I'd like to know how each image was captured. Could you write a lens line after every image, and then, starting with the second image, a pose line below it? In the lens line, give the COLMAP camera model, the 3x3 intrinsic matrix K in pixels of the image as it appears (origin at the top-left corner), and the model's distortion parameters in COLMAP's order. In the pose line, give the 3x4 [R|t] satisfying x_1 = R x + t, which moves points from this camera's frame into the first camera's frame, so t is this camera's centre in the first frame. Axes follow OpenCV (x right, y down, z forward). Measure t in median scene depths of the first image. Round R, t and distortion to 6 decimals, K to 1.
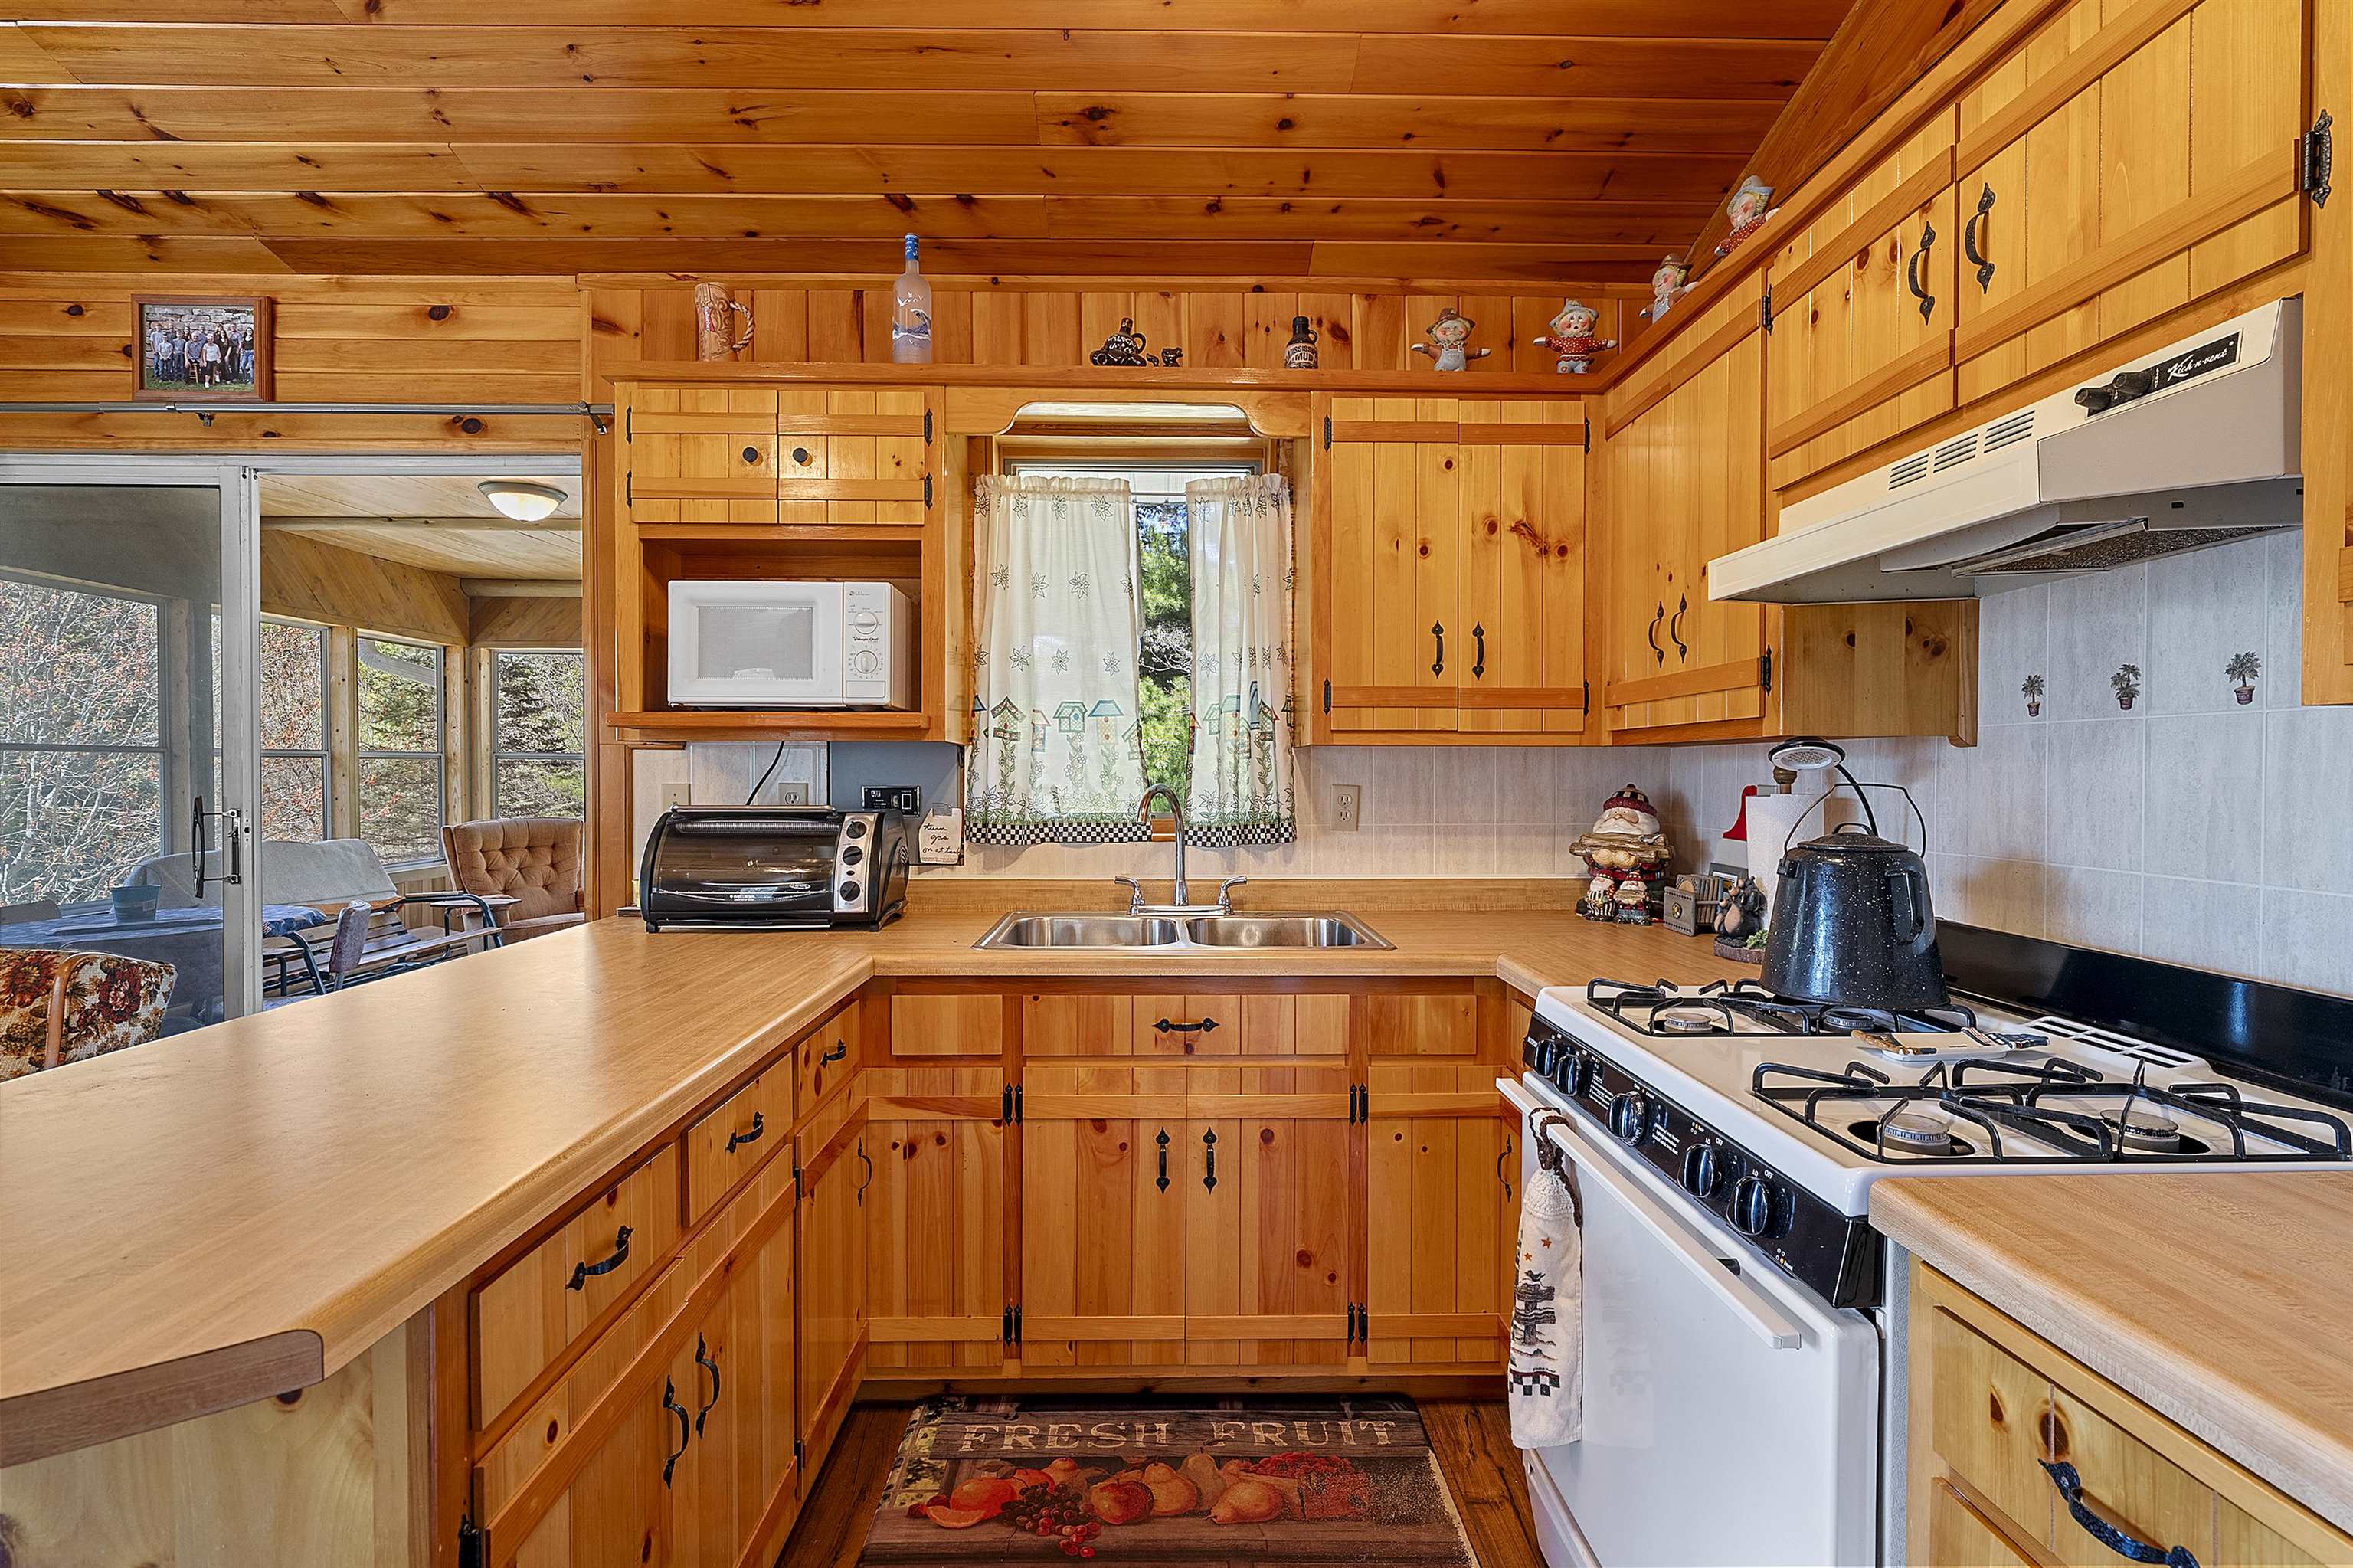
lens RADIAL K [[1079.0, 0, 1176.5], [0, 1079.0, 784.0], [0, 0, 1]] dist [-0.001074, 0.000029]
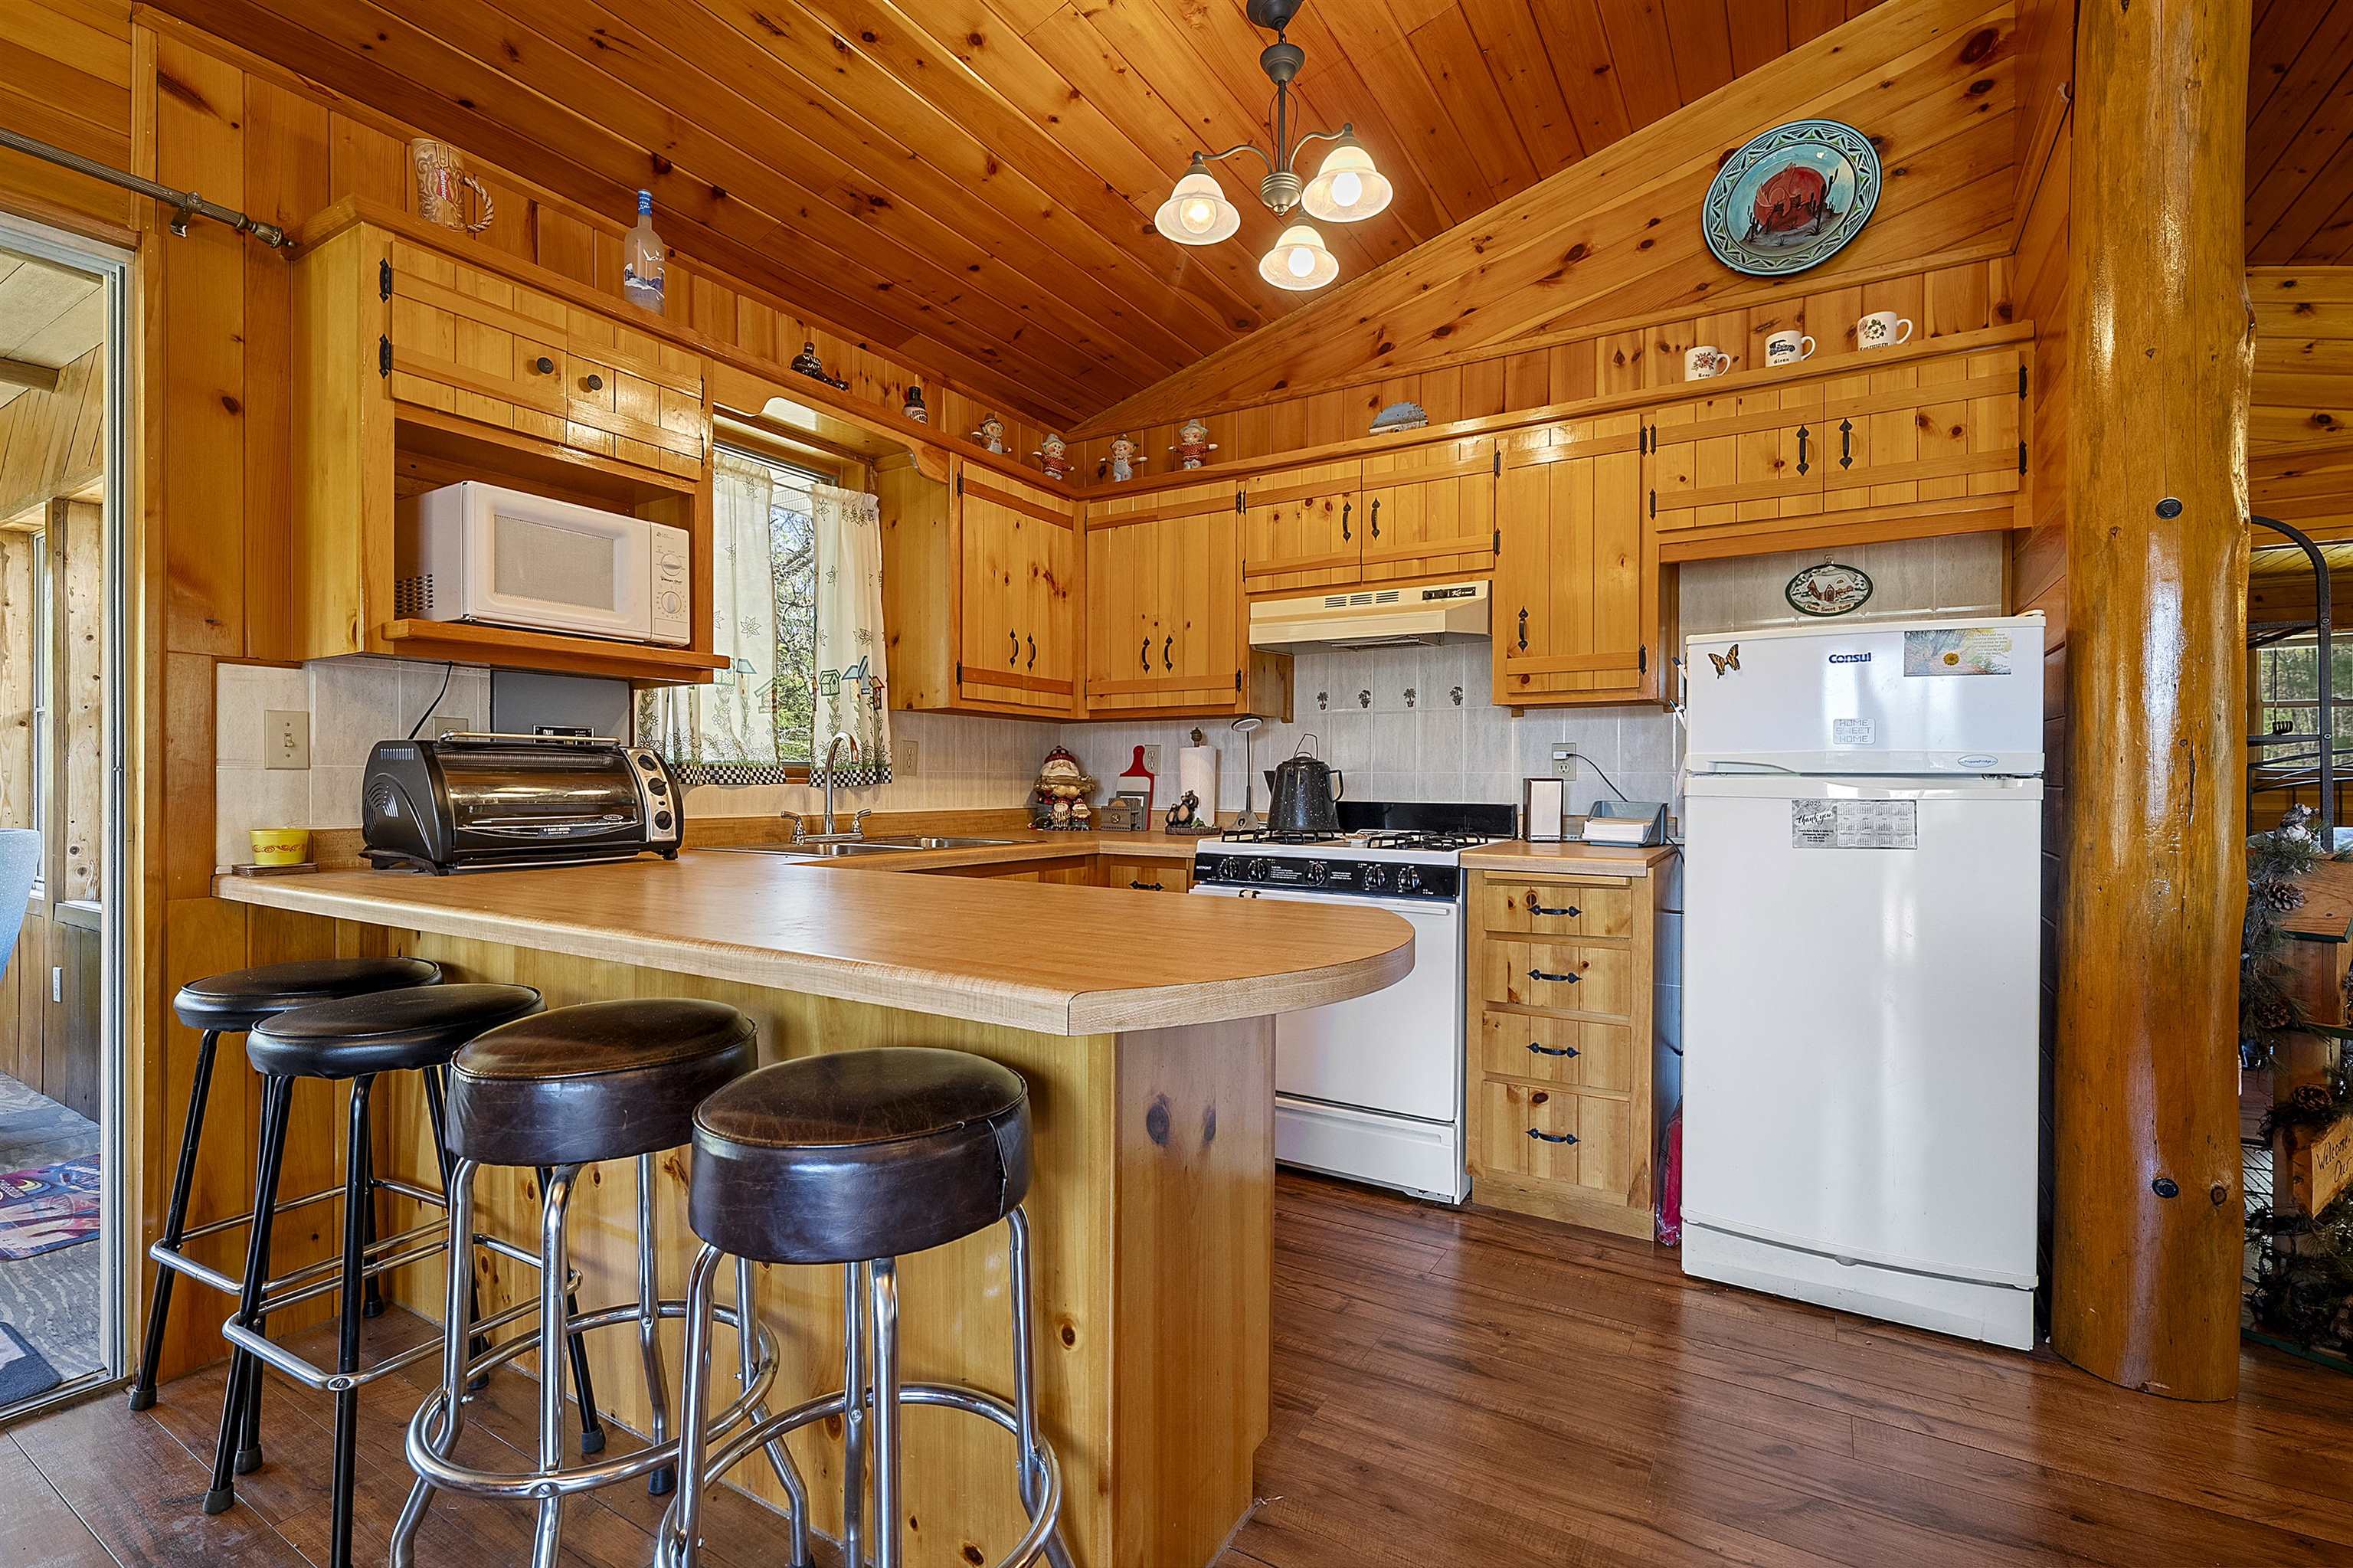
lens RADIAL K [[1052.0, 0, 1176.5], [0, 1052.0, 784.0], [0, 0, 1]] dist [-0.000404, -0.000001]
pose [[0.535008, -0.001516, 0.844846, -0.859925], [0.006772, 0.999974, -0.002495, 0.067284], [-0.844820, 0.007056, 0.535004, 0.036424]]
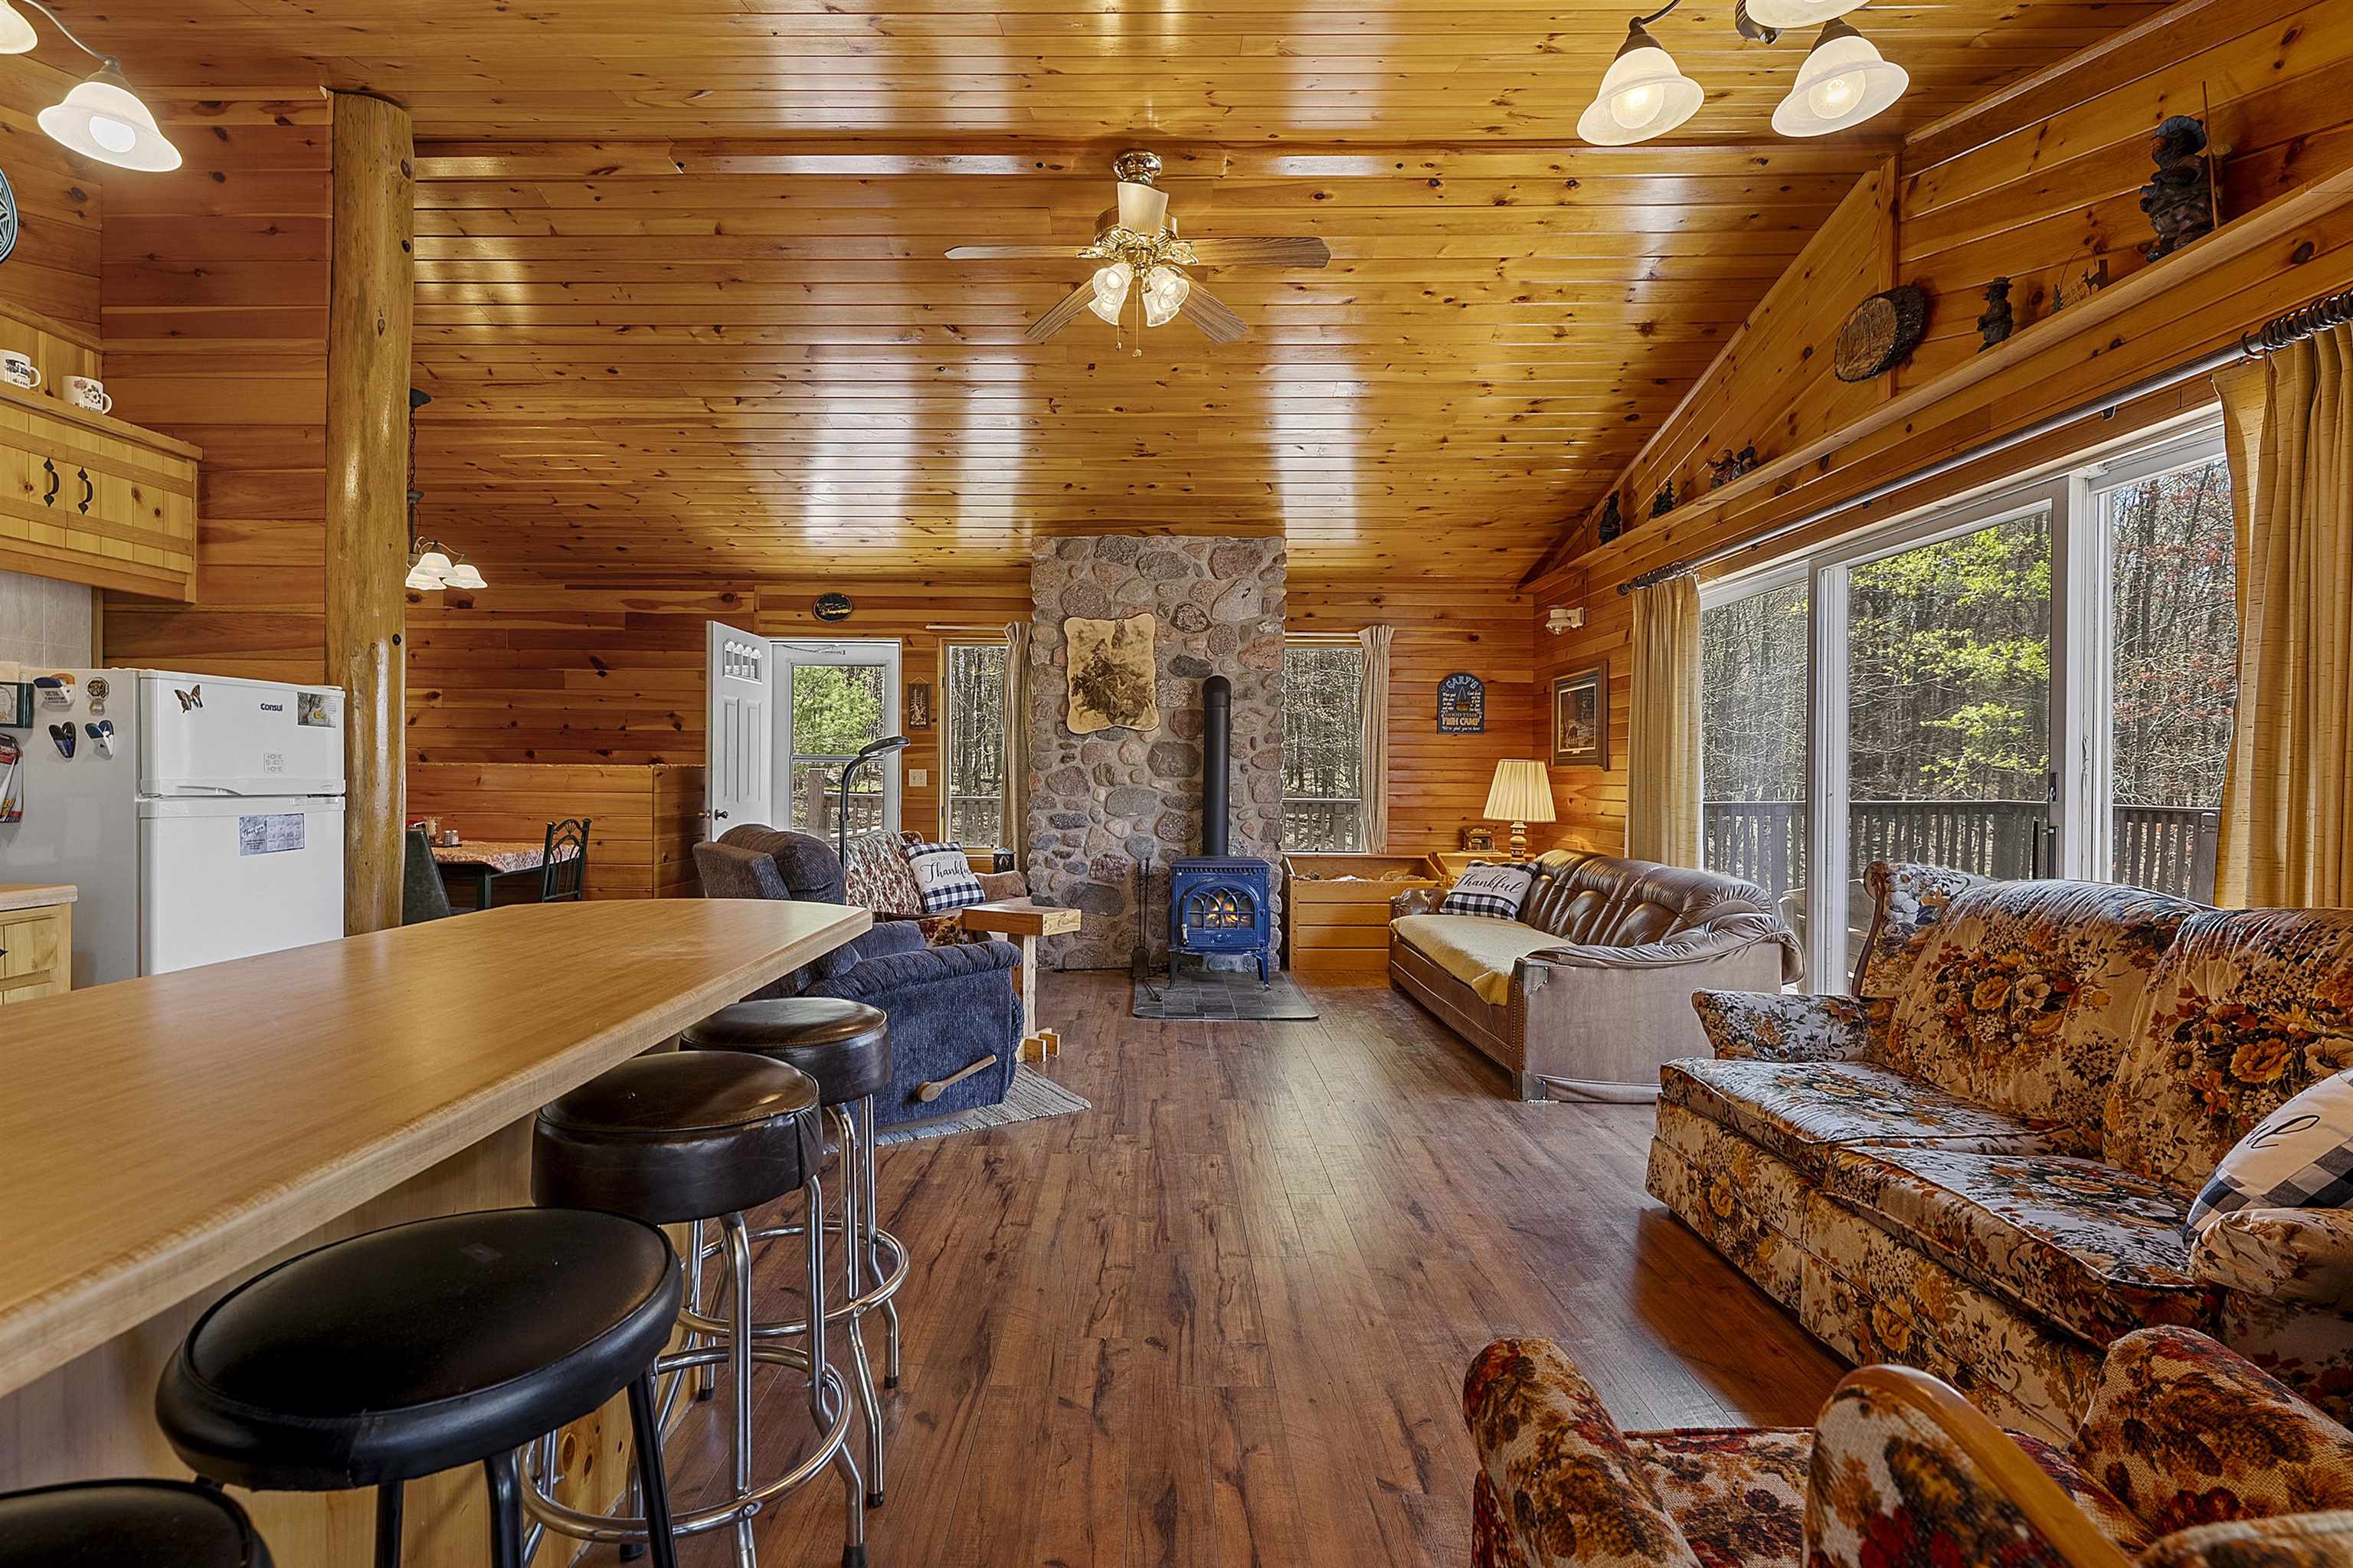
lens RADIAL K [[1102.0, 0, 1131.1], [0, 1102.0, 791.7], [0, 0, 1]] dist [-0.000274, 0.000161]
pose [[-0.999035, -0.009735, 0.042832, -0.811938], [-0.008576, 0.999594, 0.027156, 0.014645], [-0.043079, 0.026762, -0.998713, 1.213503]]
